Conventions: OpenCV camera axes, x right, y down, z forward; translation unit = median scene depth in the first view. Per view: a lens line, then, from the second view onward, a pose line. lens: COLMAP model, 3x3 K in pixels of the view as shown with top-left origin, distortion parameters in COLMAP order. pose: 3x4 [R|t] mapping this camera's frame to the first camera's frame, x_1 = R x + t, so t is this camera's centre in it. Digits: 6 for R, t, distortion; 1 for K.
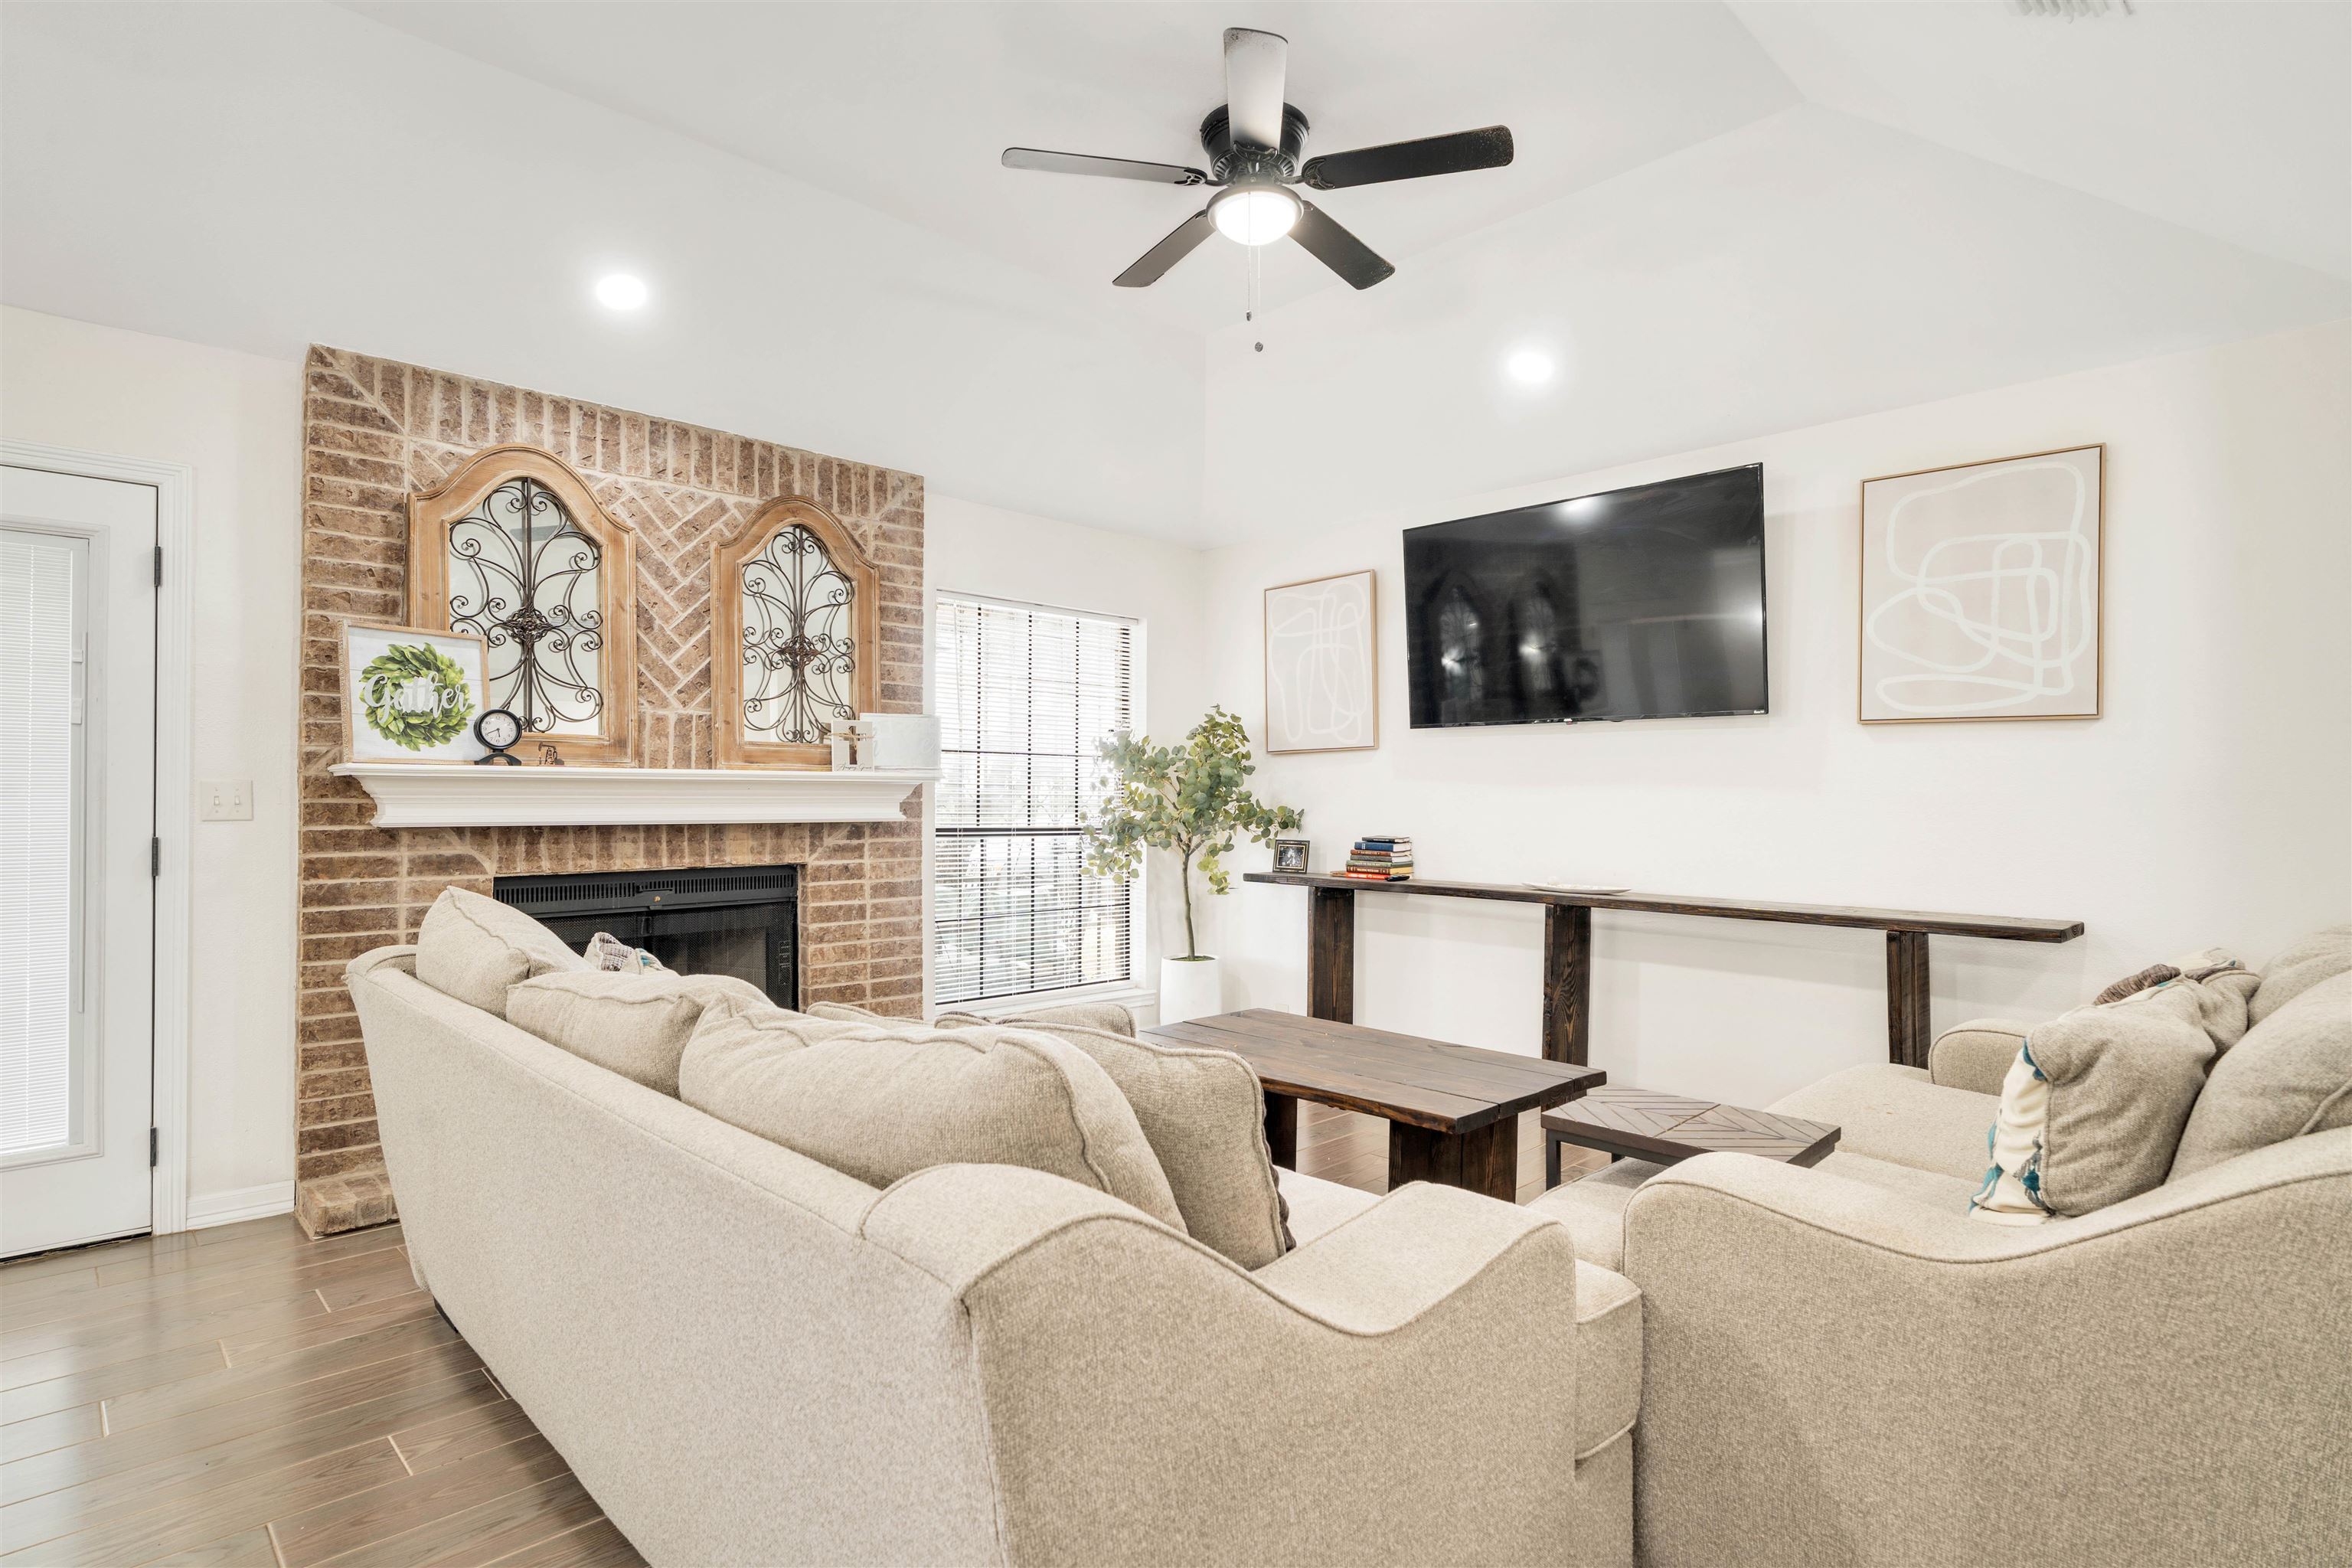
lens RADIAL K [[1204.7, 0, 1181.1], [0, 1204.7, 792.2], [0, 0, 1]] dist [-0.001394, -0.000120]
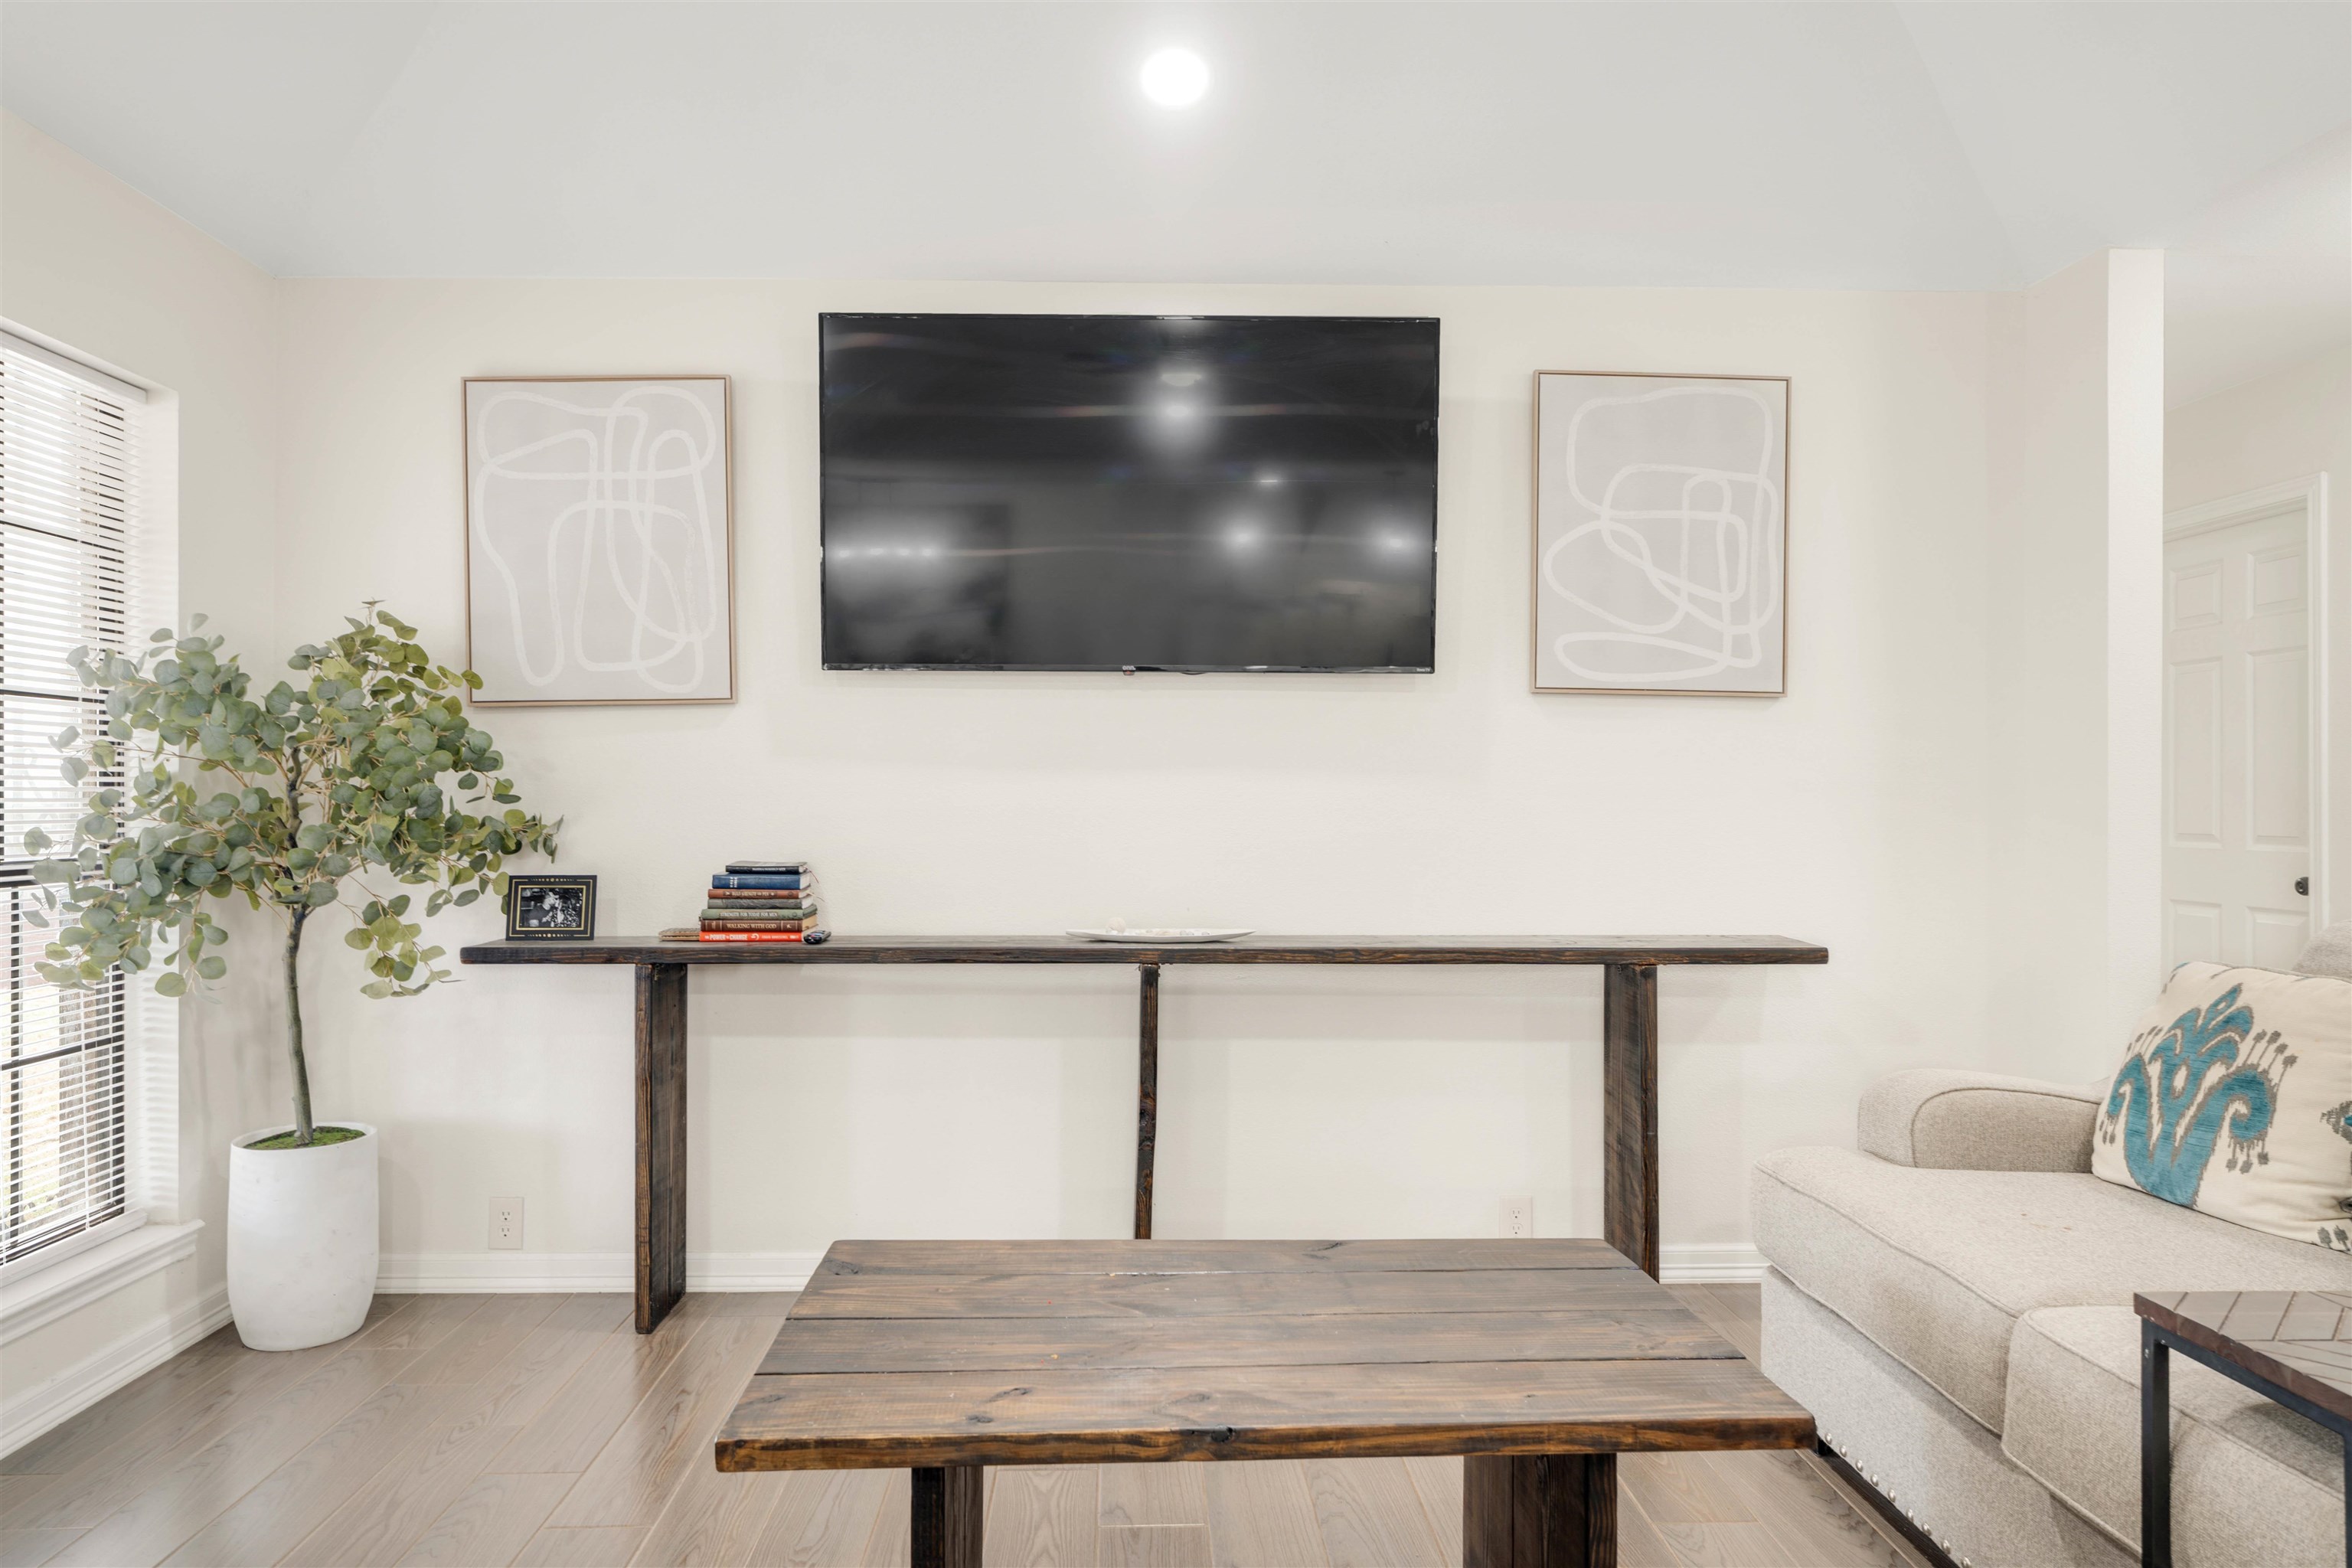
lens RADIAL K [[1525.8, 0, 1169.0], [0, 1525.8, 791.1], [0, 0, 1]] dist [-0.000968, 0.004361]
pose [[0.674727, -0.001101, 0.738067, -0.278154], [-0.000266, 0.999998, 0.001735, 0.003232], [-0.738068, -0.001367, 0.674725, 0.487727]]
